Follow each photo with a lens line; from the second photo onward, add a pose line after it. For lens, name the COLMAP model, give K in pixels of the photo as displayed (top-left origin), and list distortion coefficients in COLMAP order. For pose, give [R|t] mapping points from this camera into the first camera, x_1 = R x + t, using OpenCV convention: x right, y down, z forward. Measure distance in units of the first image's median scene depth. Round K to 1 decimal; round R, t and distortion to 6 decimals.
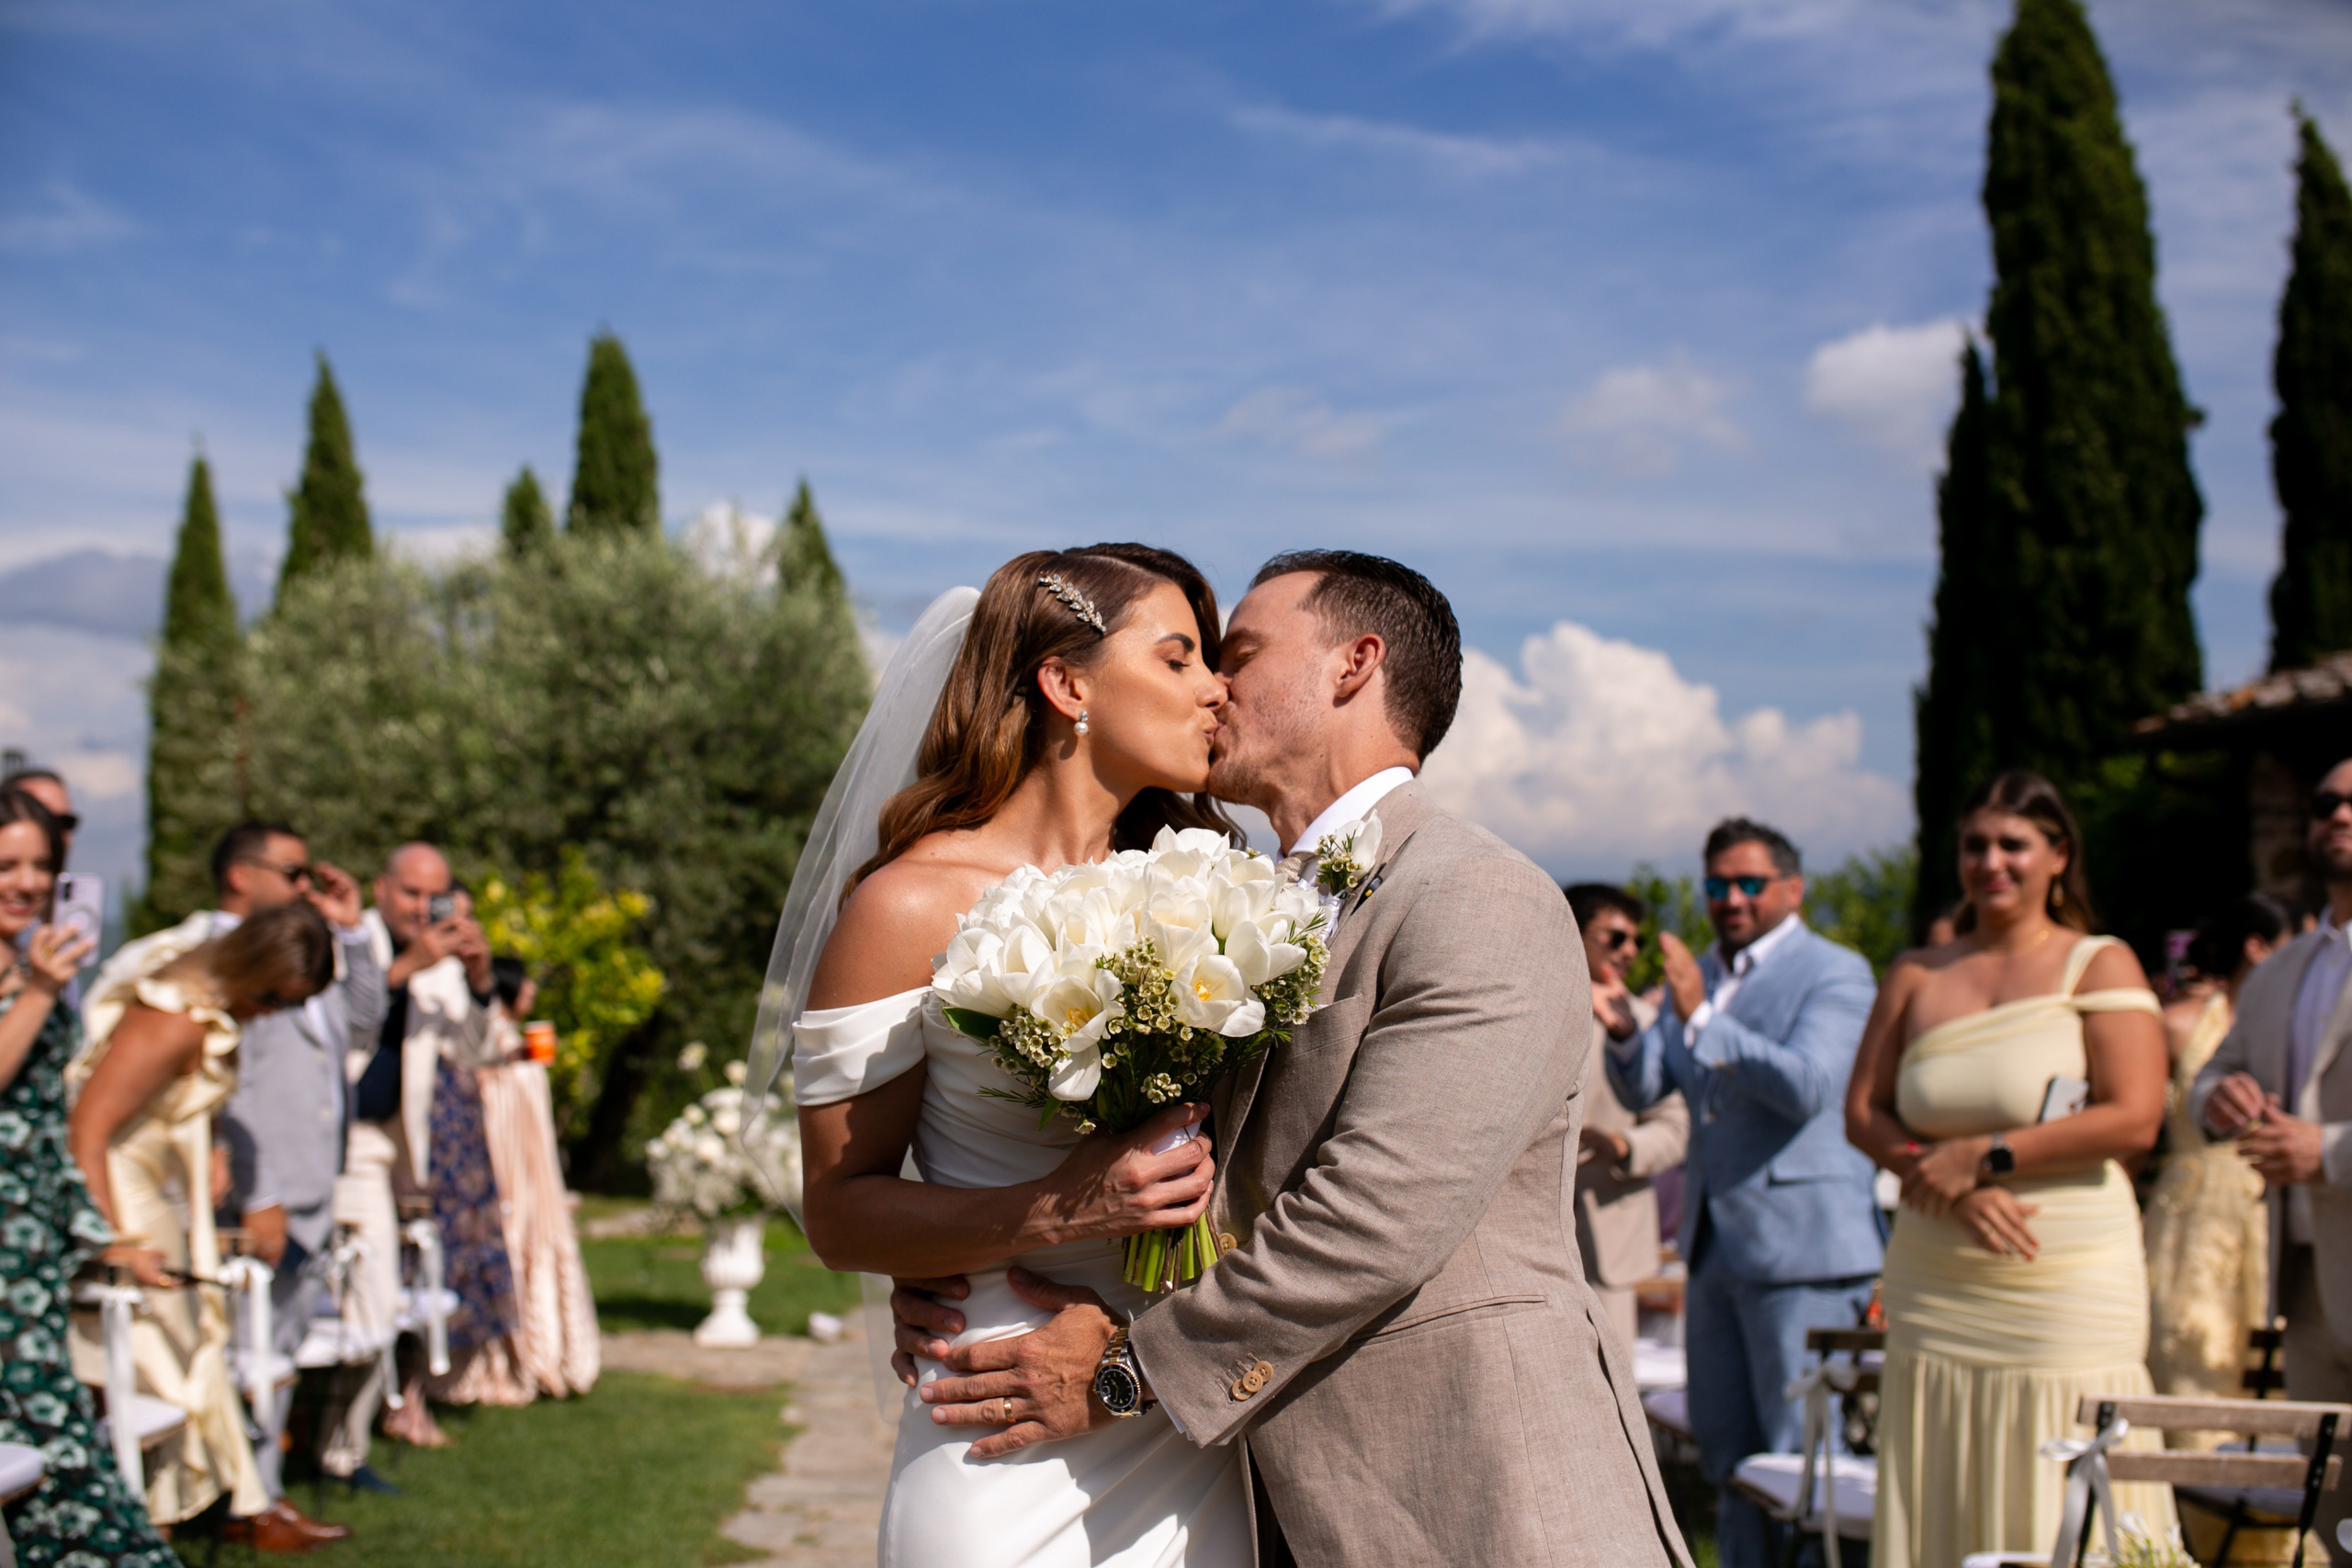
lens RADIAL K [[2475.6, 0, 1175.1], [0, 2475.6, 787.7], [0, 0, 1]] dist [-0.024823, 0.257547]
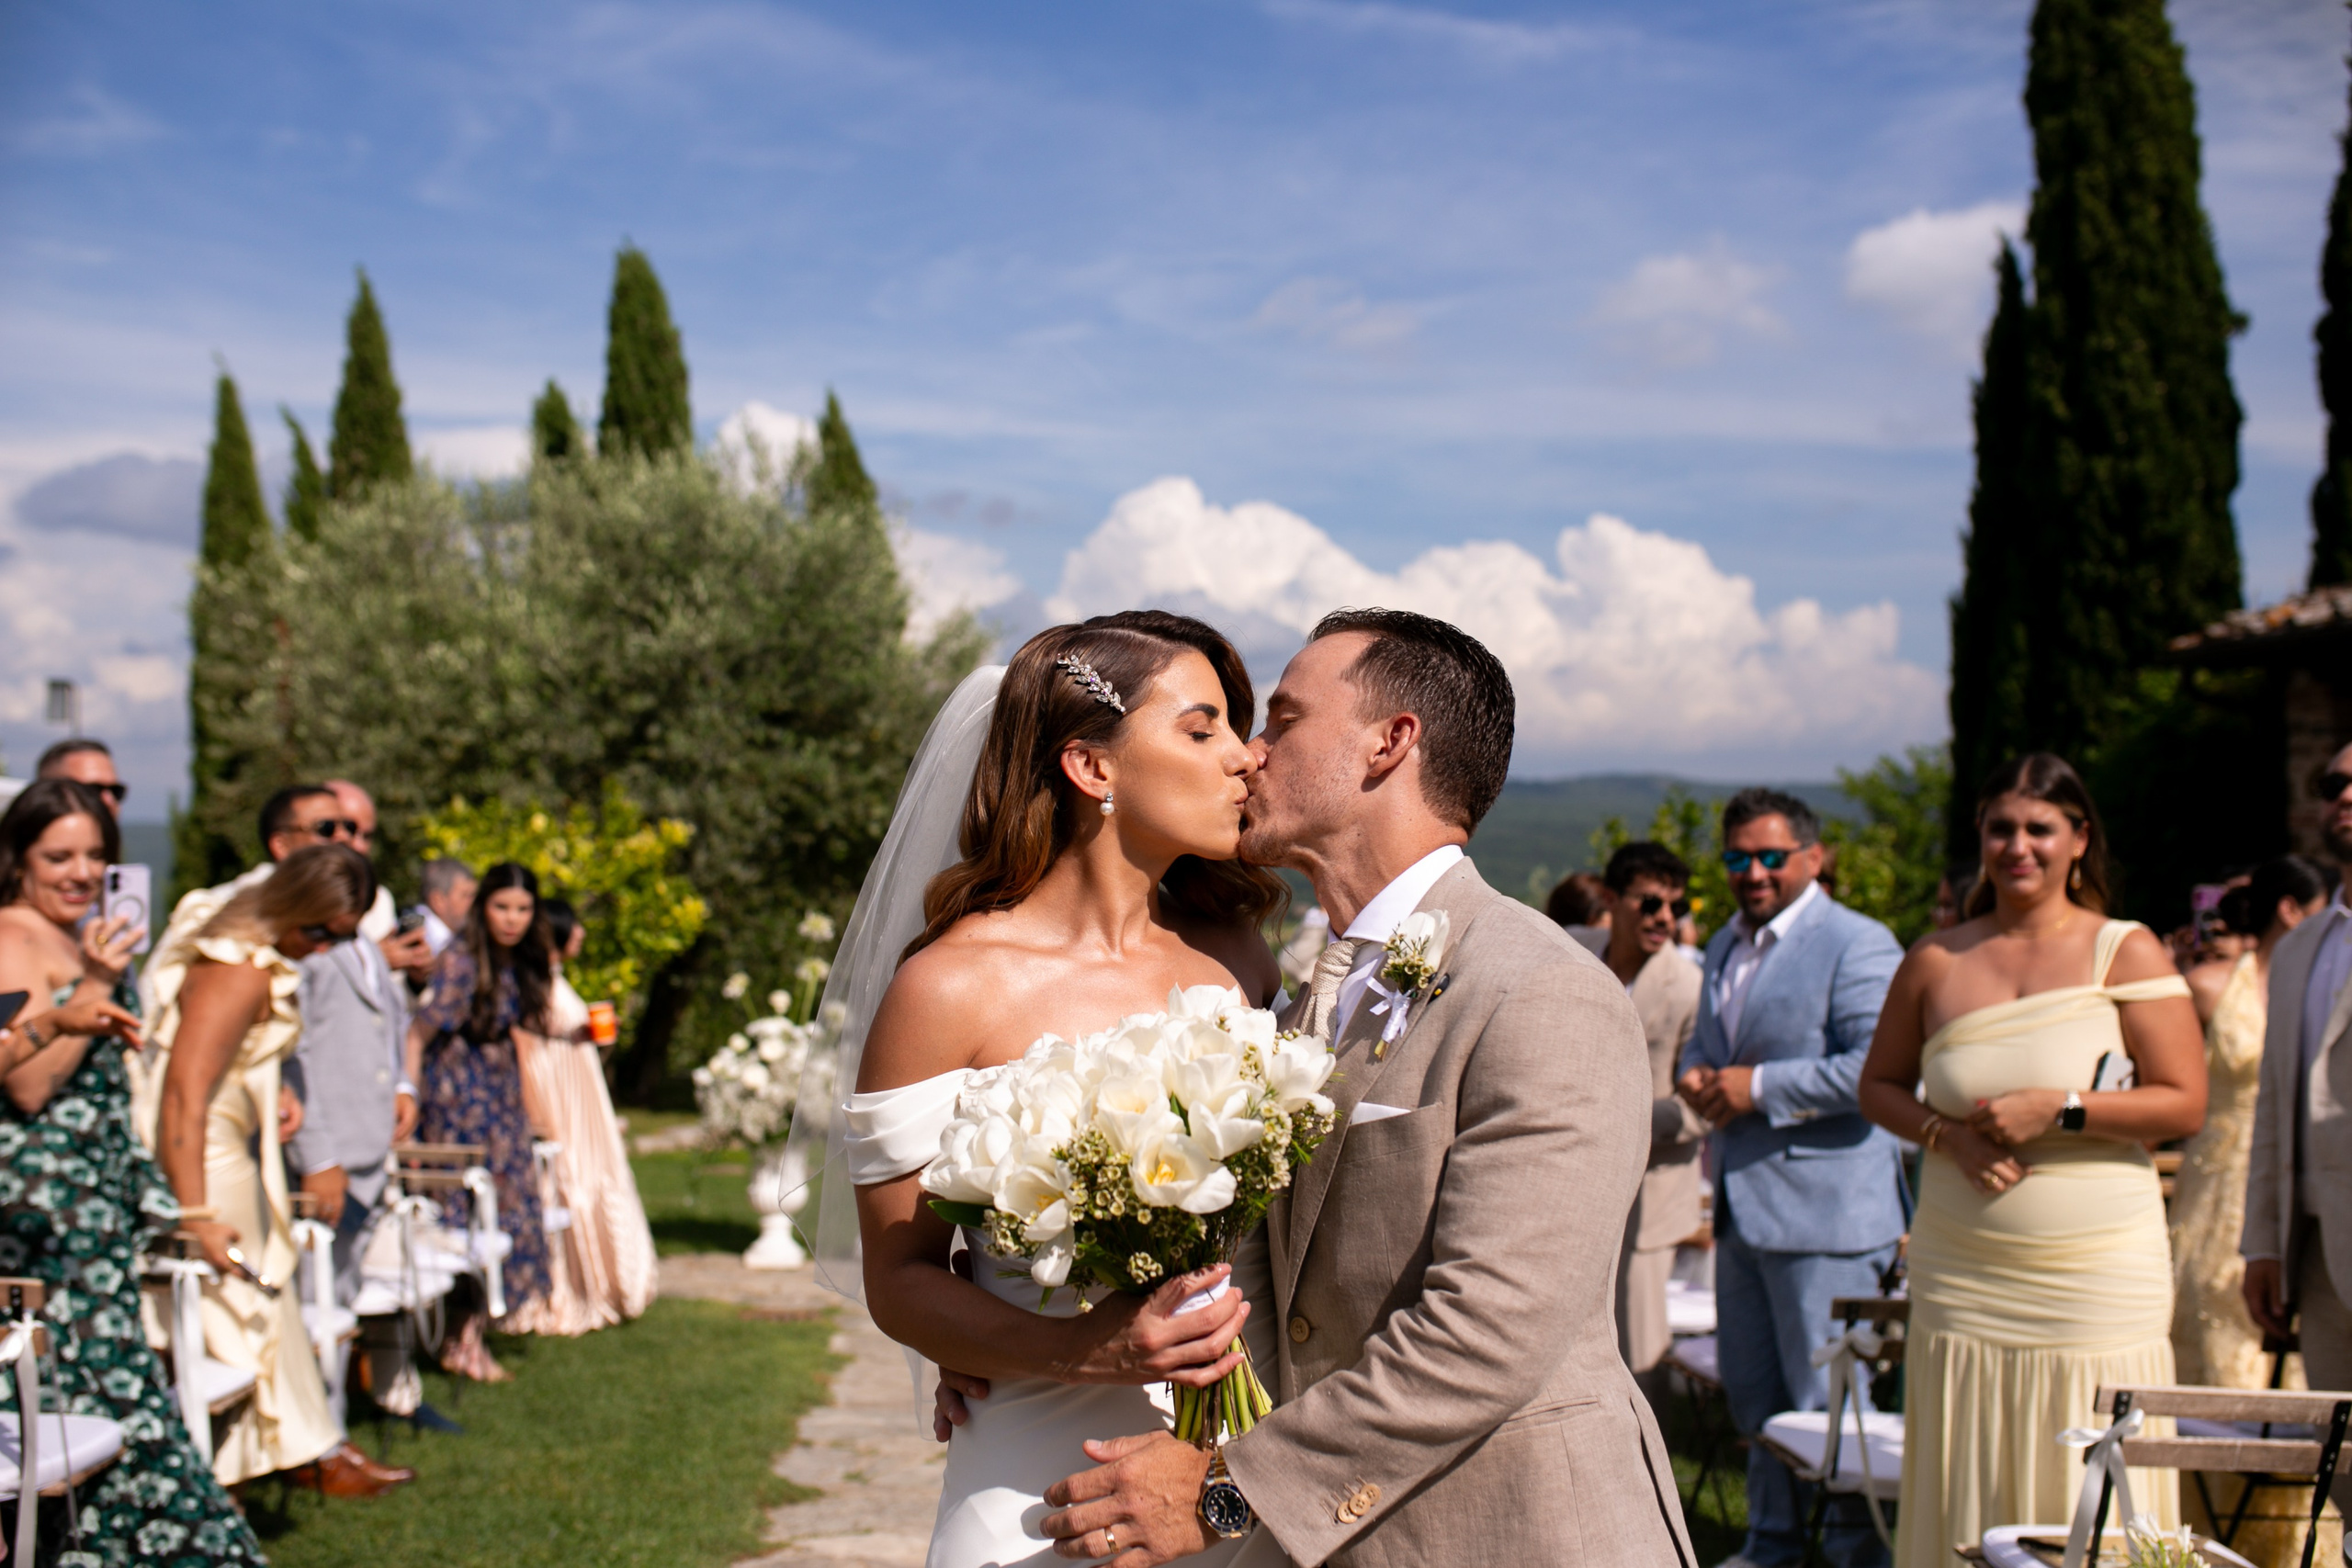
lens RADIAL K [[2475.6, 0, 1175.1], [0, 2475.6, 787.7], [0, 0, 1]] dist [-0.024823, 0.257547]
pose [[0.999862, -0.007437, -0.014864, 0.000617], [0.008232, 0.998499, 0.054154, -0.022105], [0.014439, -0.054269, 0.998422, -0.004913]]
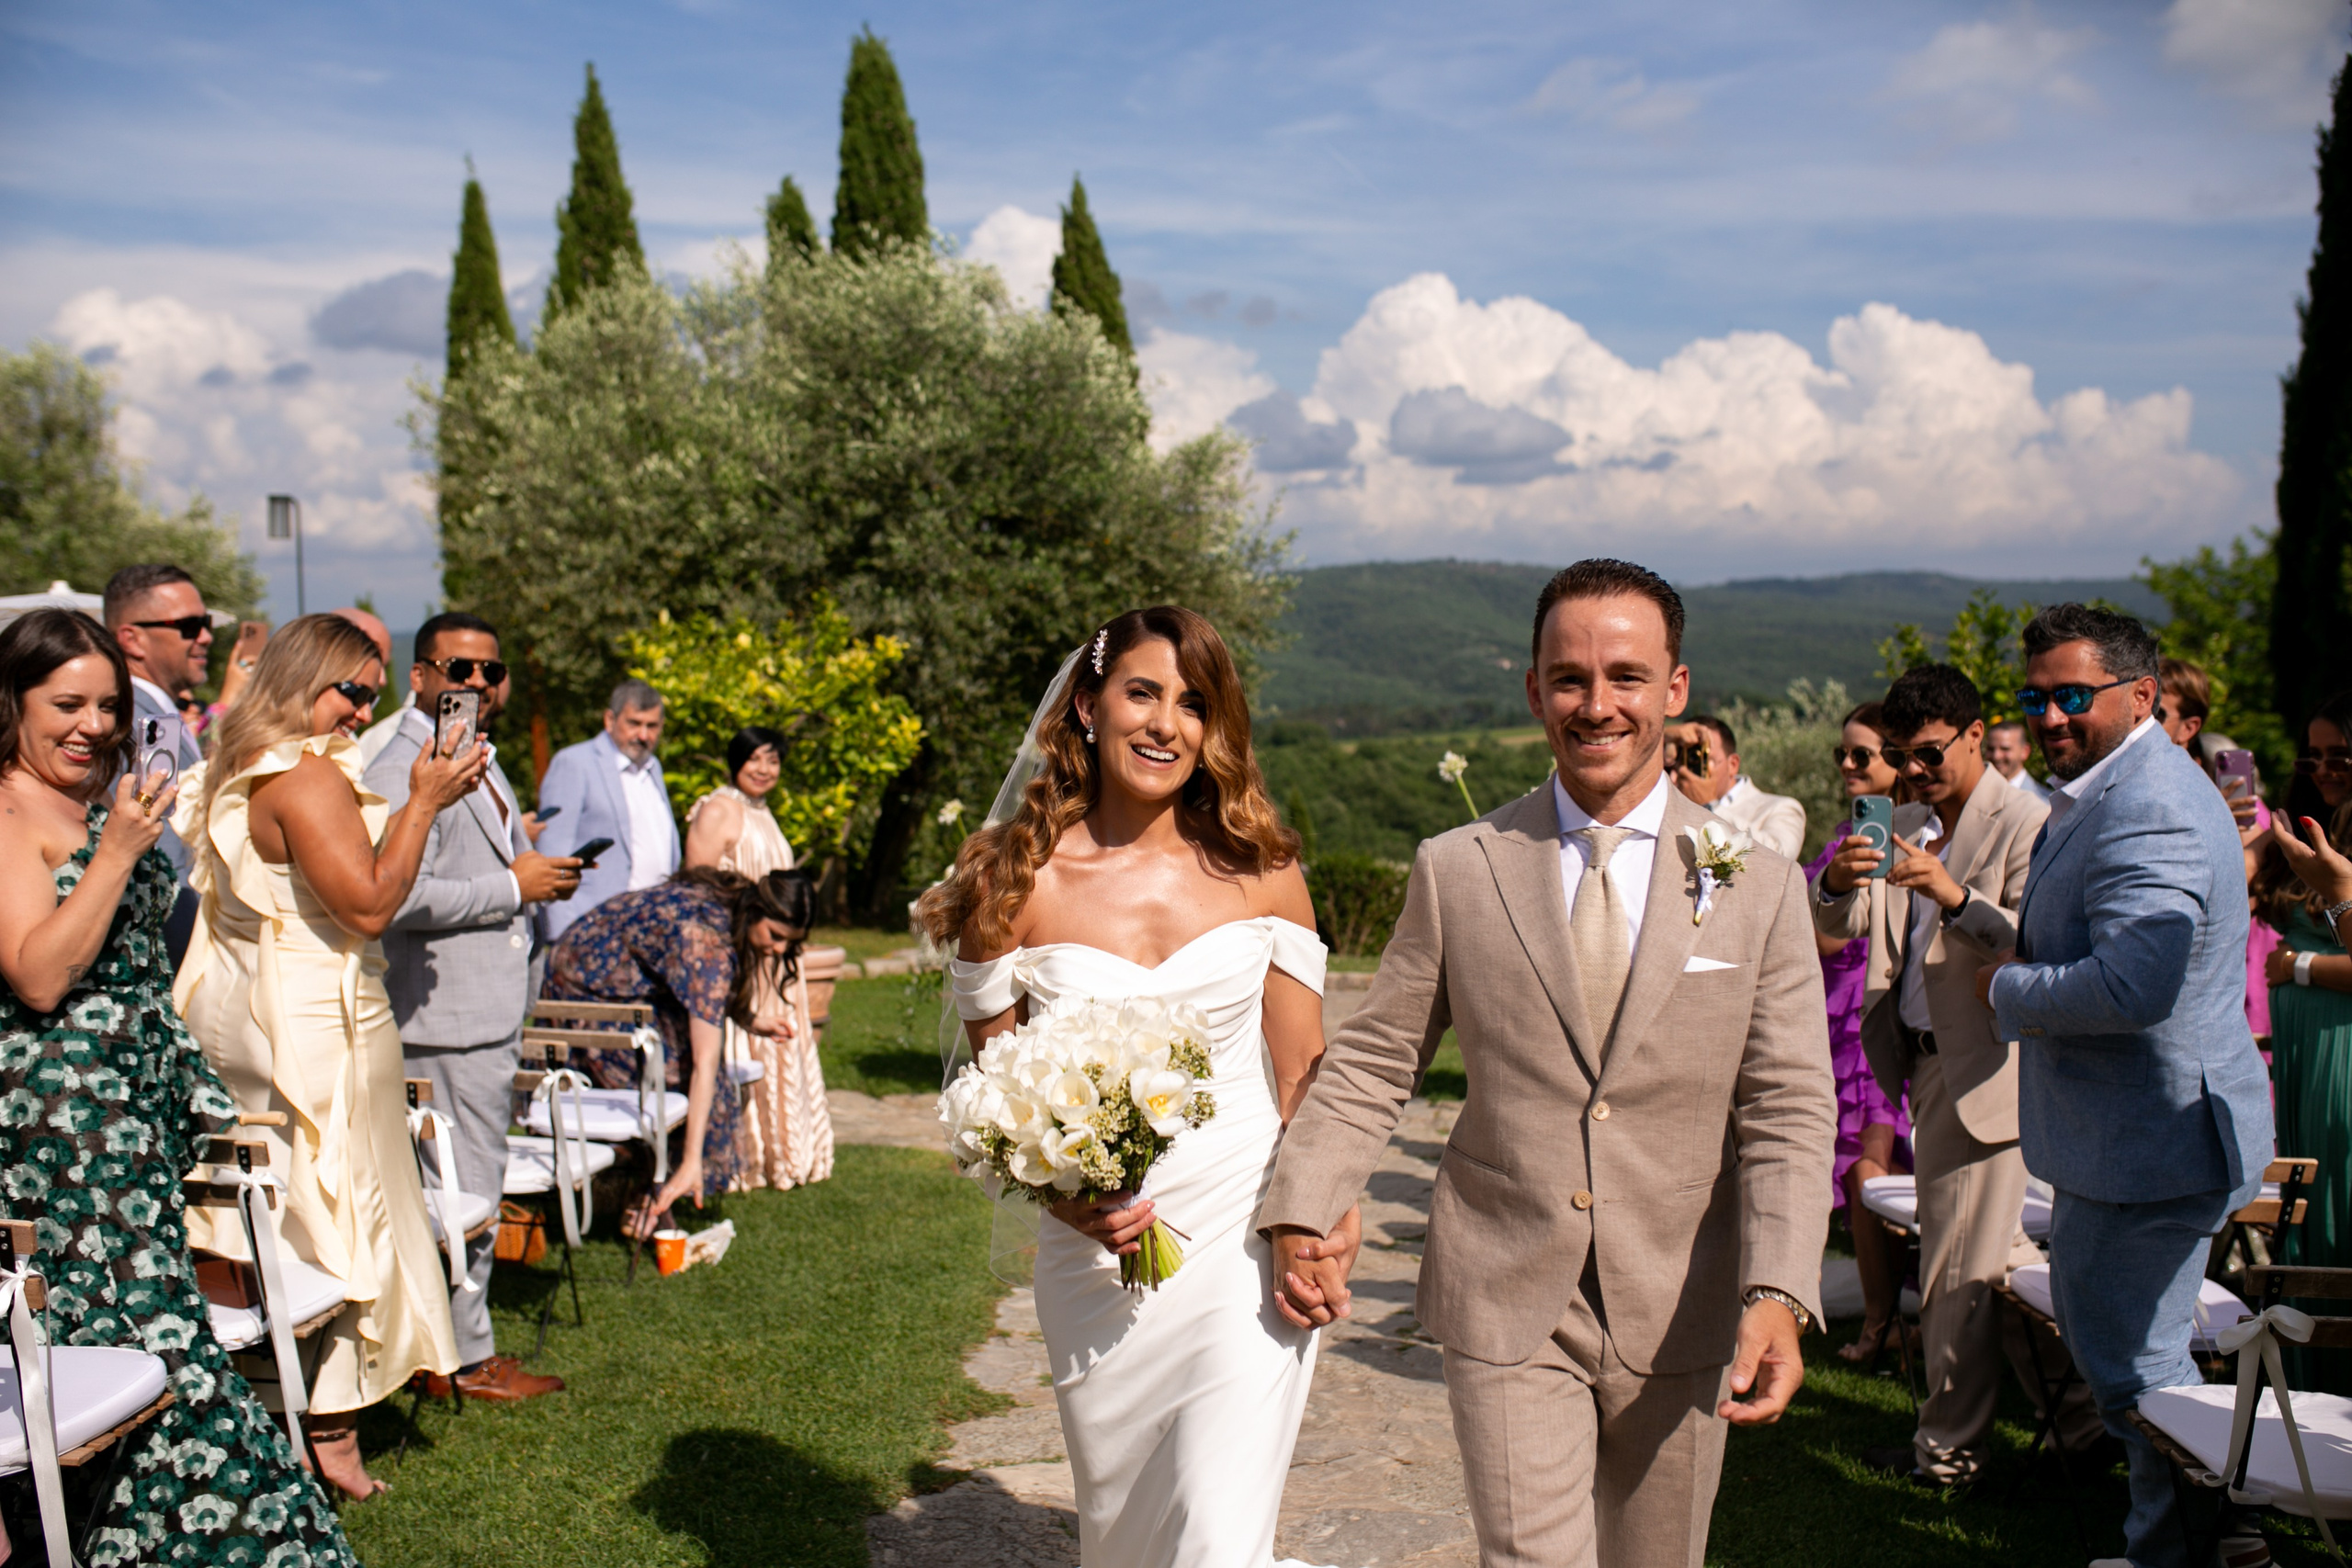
lens RADIAL K [[2307.6, 0, 1175.8], [0, 2307.6, 786.4], [0, 0, 1]] dist [-0.032255, 0.007578]
pose [[0.991888, -0.001668, -0.127106, 0.004203], [0.019917, 0.989604, 0.142434, -0.023101], [0.125547, -0.143810, 0.981609, 0.119044]]
